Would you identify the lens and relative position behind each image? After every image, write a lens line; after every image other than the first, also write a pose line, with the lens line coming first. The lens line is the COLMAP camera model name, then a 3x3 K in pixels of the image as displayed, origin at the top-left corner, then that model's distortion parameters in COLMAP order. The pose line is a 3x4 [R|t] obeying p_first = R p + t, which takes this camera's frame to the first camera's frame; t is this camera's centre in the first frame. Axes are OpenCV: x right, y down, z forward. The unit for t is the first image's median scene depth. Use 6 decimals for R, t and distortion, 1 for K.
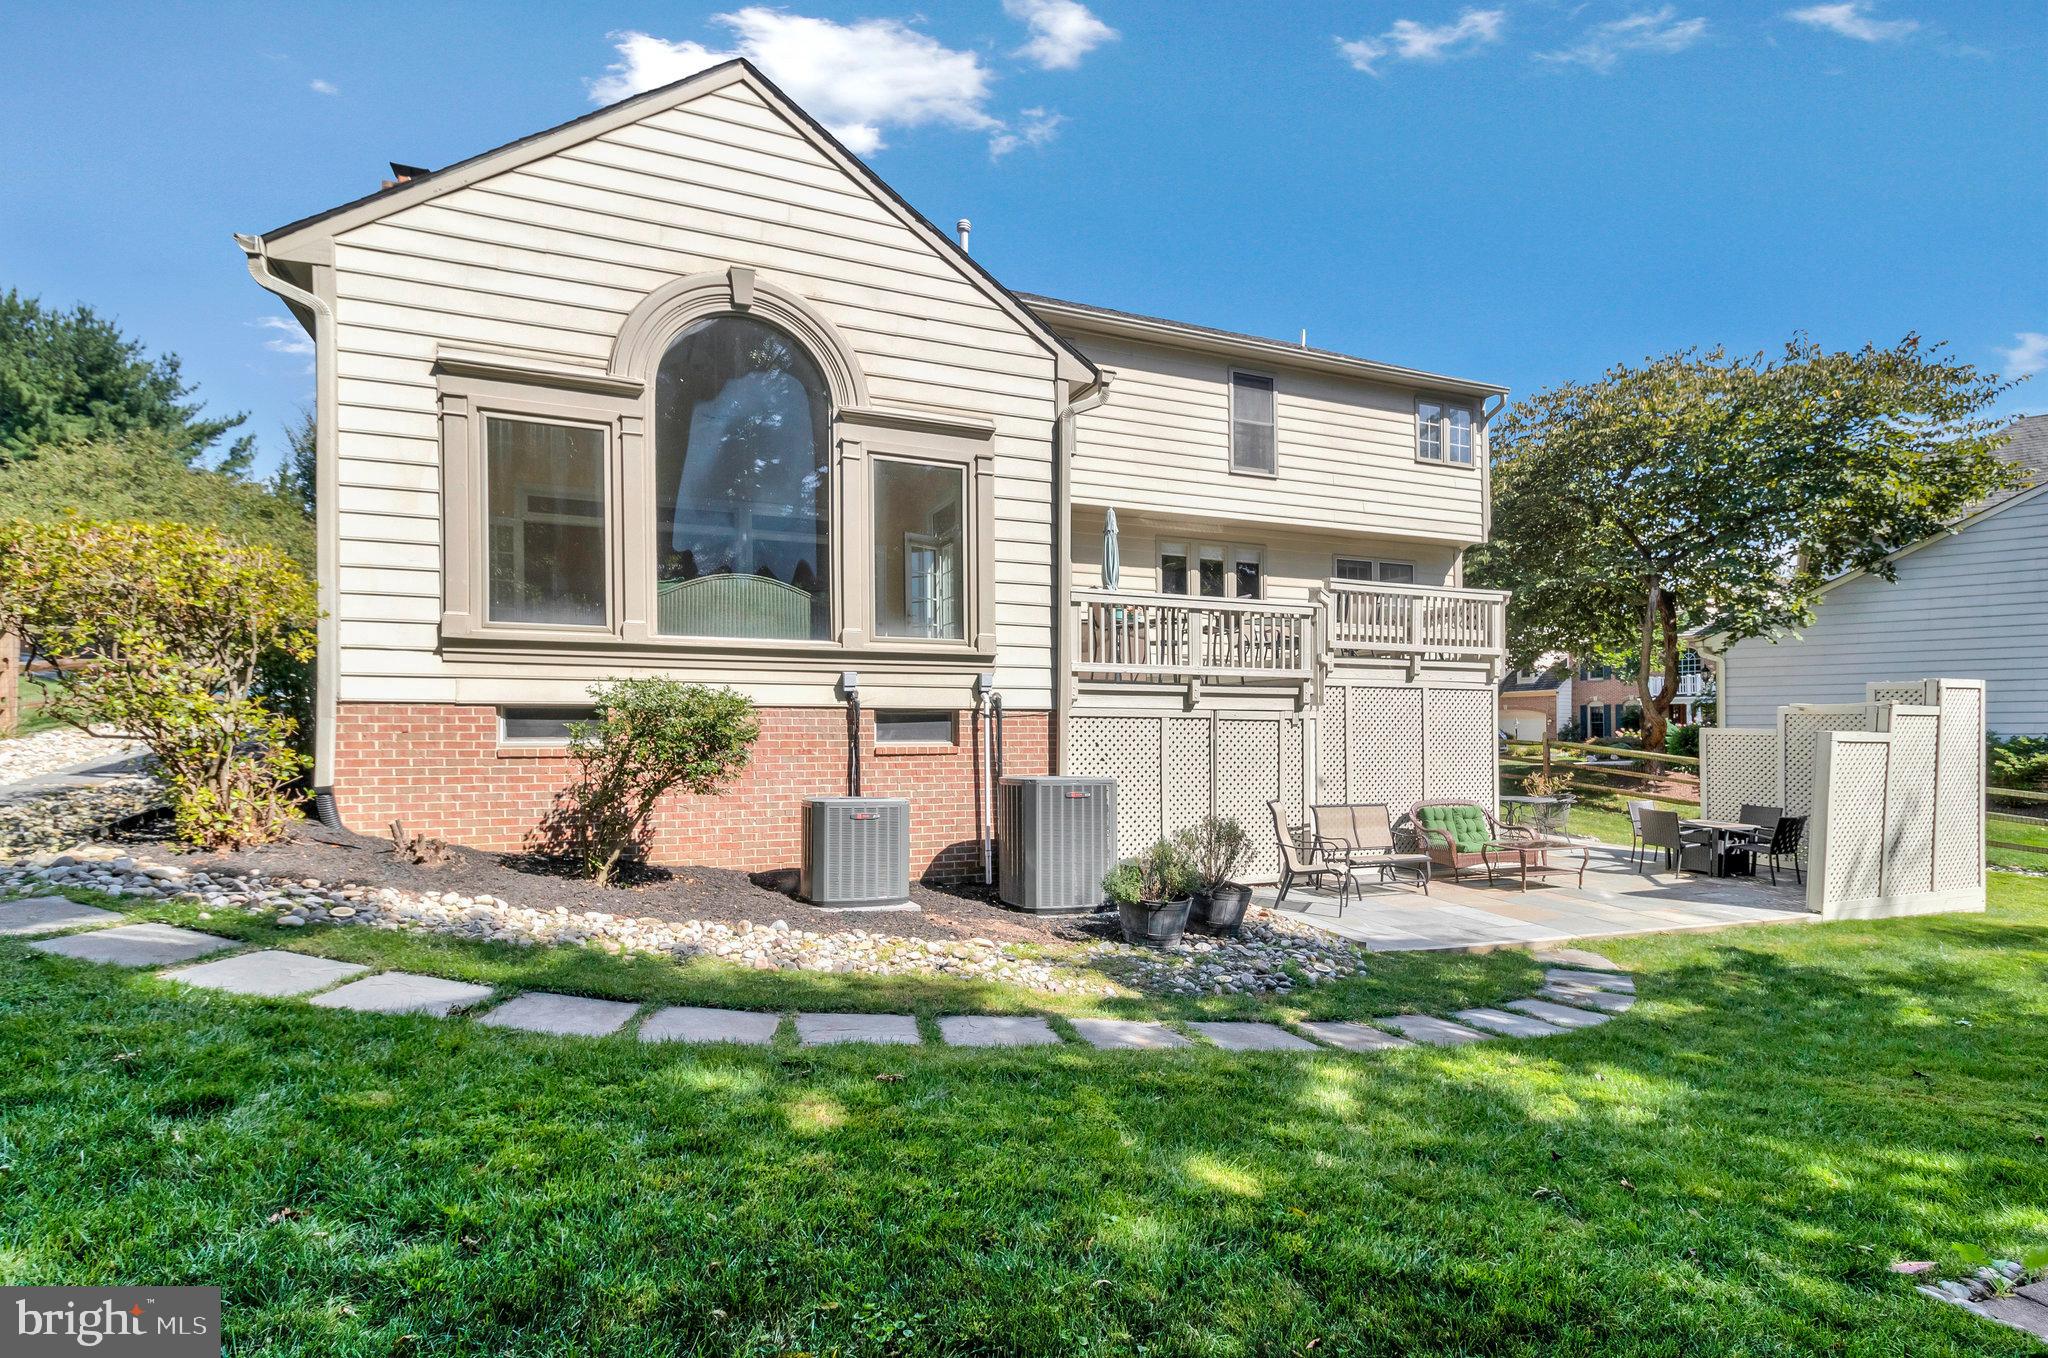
lens RADIAL K [[962.0, 0, 1021.6], [0, 962.0, 735.2], [0, 0, 1]] dist [-0.028524, -0.000172]
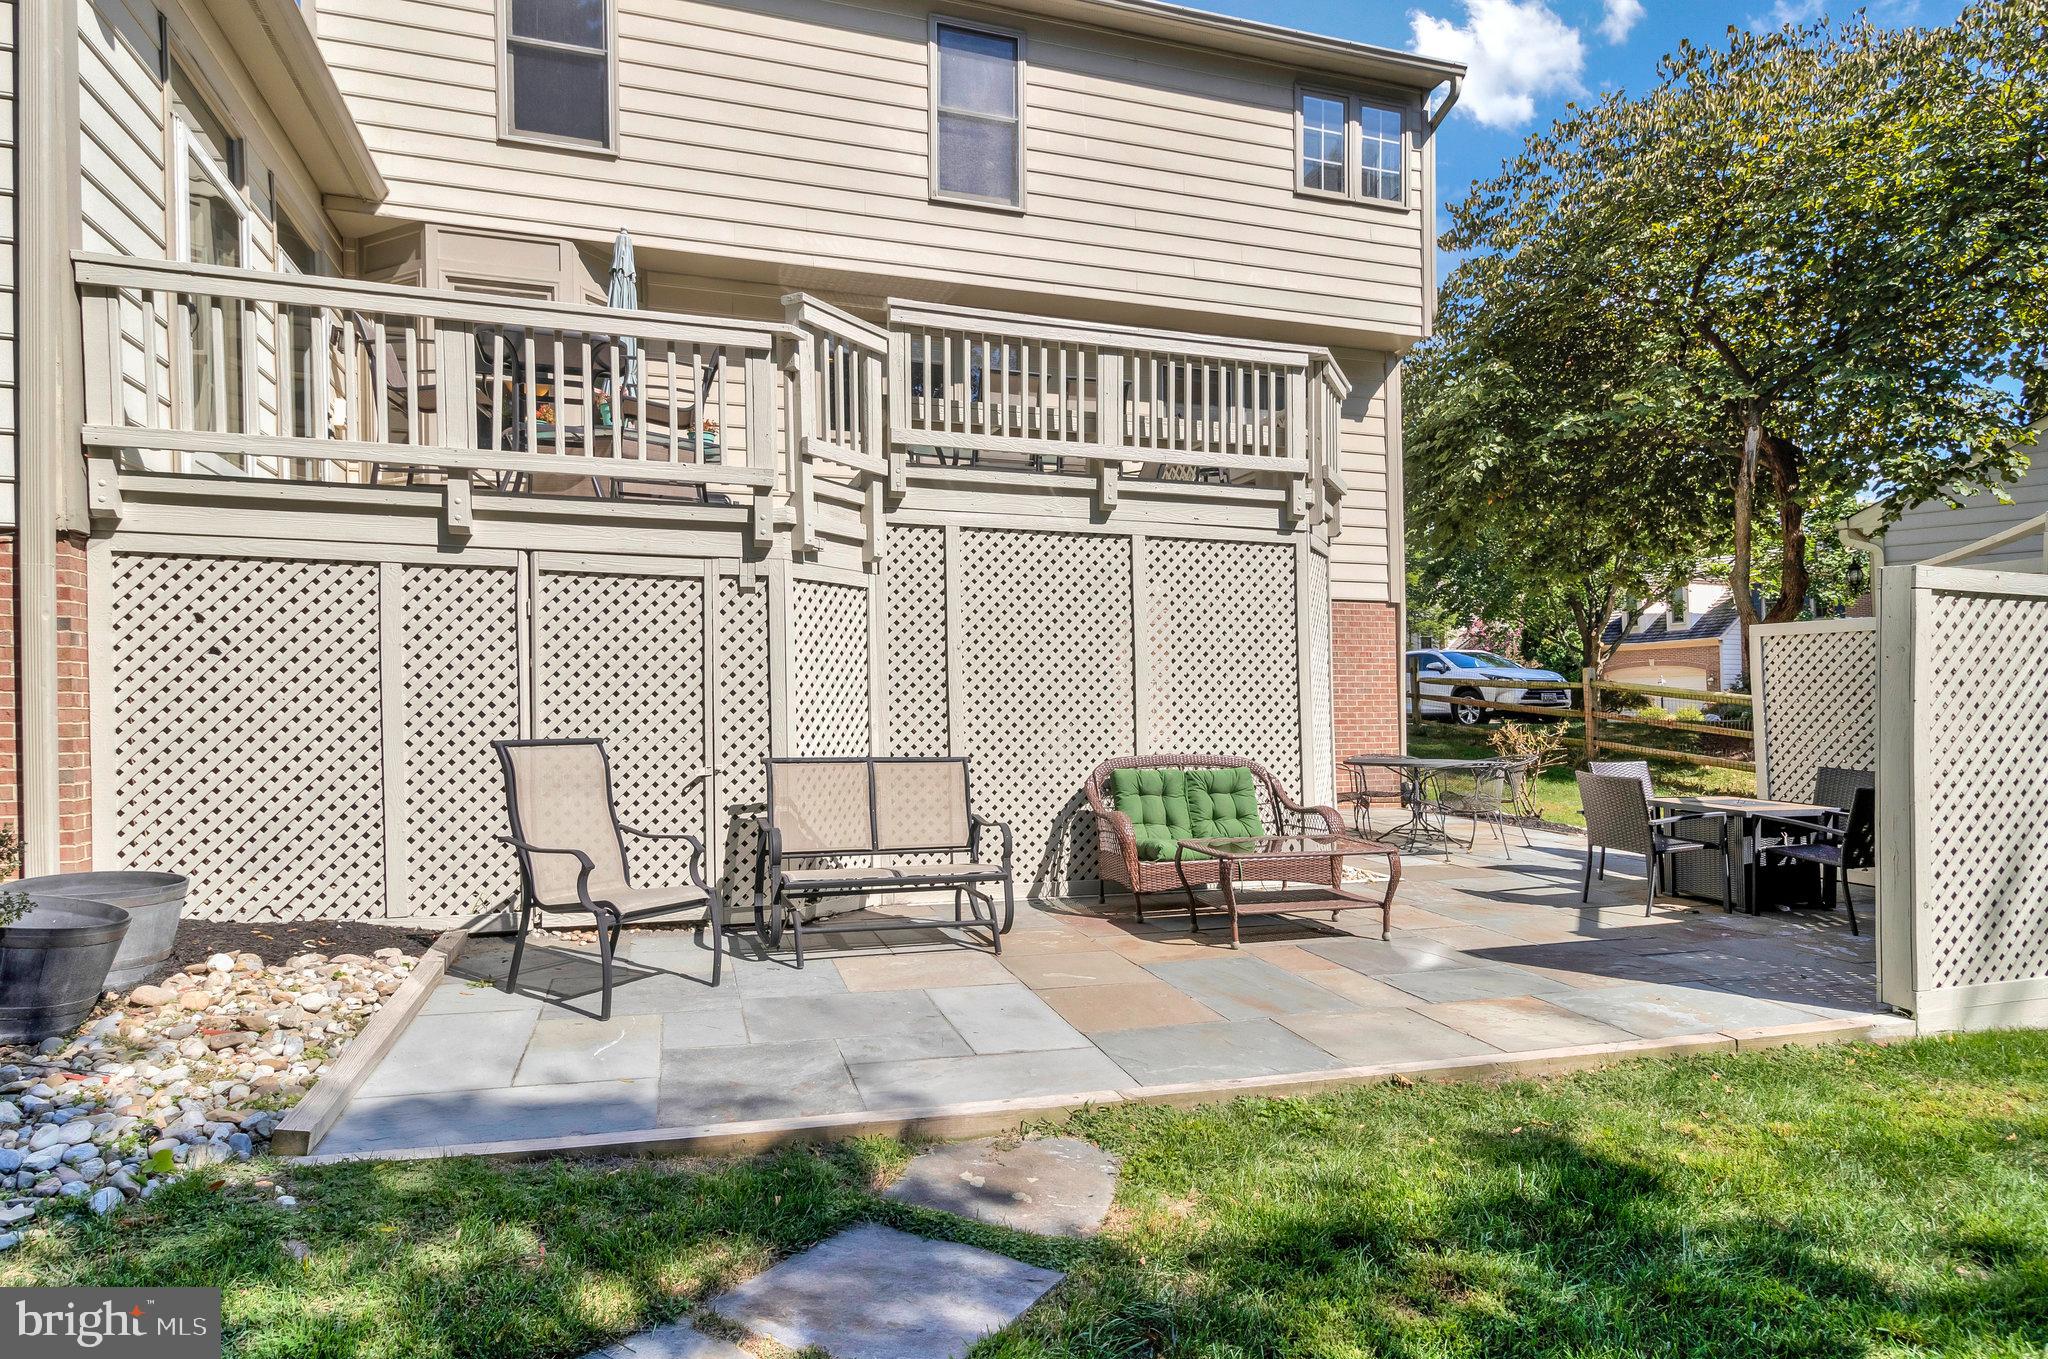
lens RADIAL K [[1145.3, 0, 1055.8], [0, 1145.3, 726.2], [0, 0, 1]] dist [0.001525, 0.000487]
pose [[0.999015, -0.003396, -0.044252, 0.402140], [0.003921, 0.999923, 0.011789, 0.044361], [0.044209, -0.011951, 0.998951, 0.386559]]
